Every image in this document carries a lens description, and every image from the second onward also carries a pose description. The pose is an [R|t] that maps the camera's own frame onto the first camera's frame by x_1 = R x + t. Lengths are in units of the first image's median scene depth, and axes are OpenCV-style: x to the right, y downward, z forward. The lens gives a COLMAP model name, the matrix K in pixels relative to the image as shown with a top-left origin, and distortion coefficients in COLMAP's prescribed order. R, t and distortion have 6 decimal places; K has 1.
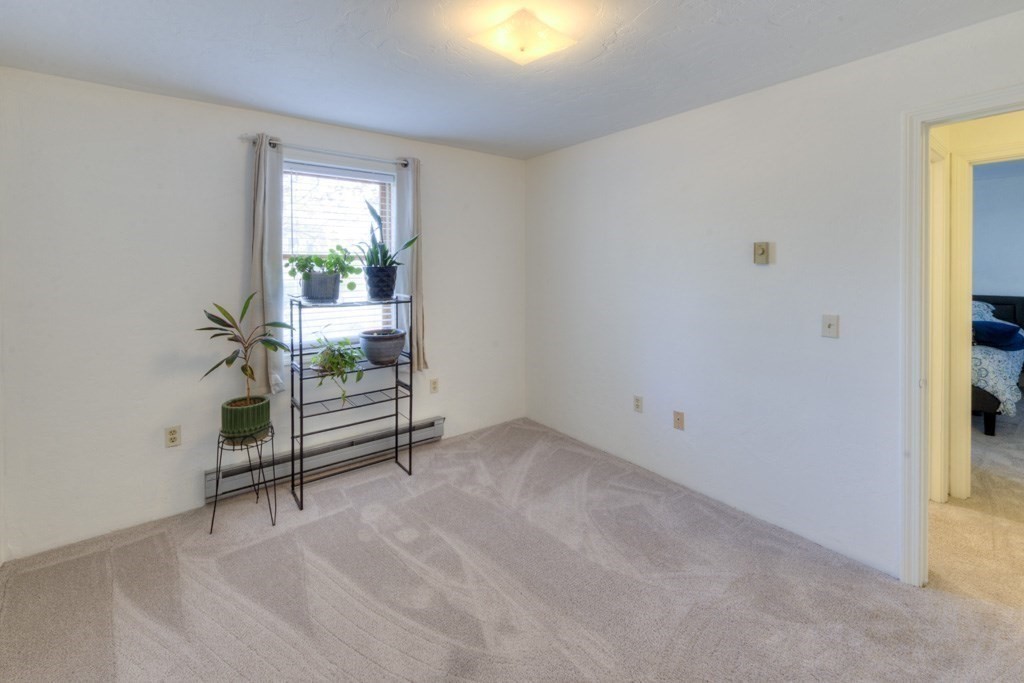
lens RADIAL K [[435.0, 0, 511.6], [0, 435.0, 261.4], [0, 0, 1]] dist [-0.001489, -0.000151]
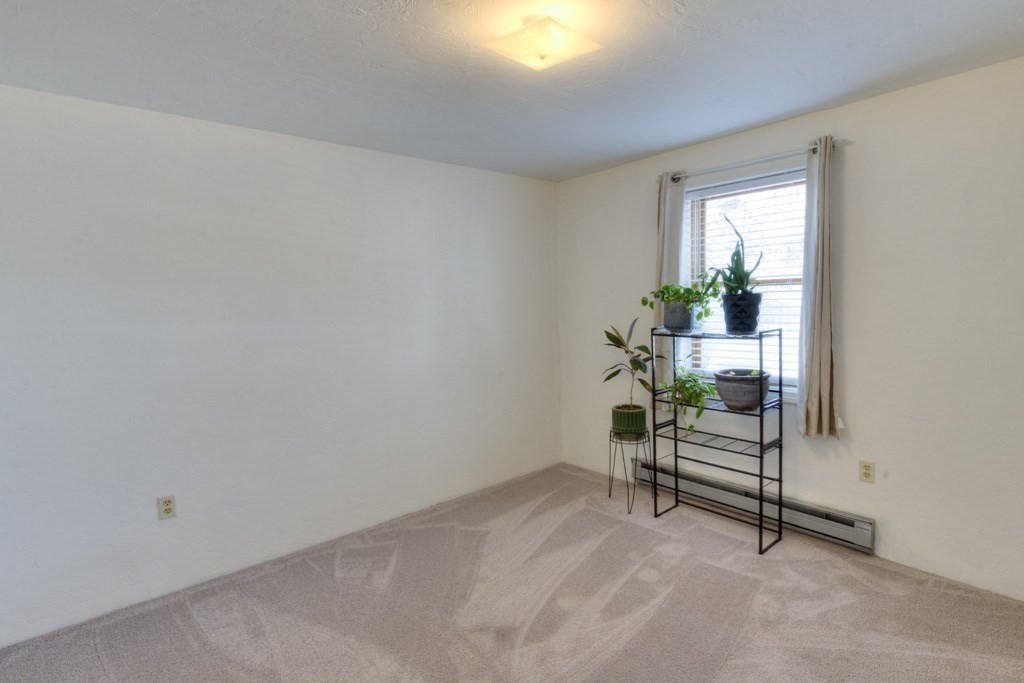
lens RADIAL K [[492.2, 0, 510.5], [0, 492.2, 319.0], [0, 0, 1]] dist [0.000206, -0.001395]
pose [[0.069015, 0.040766, -0.996782, 0.652413], [0.037497, 0.998353, 0.043427, 0.002746], [0.996911, -0.040373, 0.067373, 0.522428]]
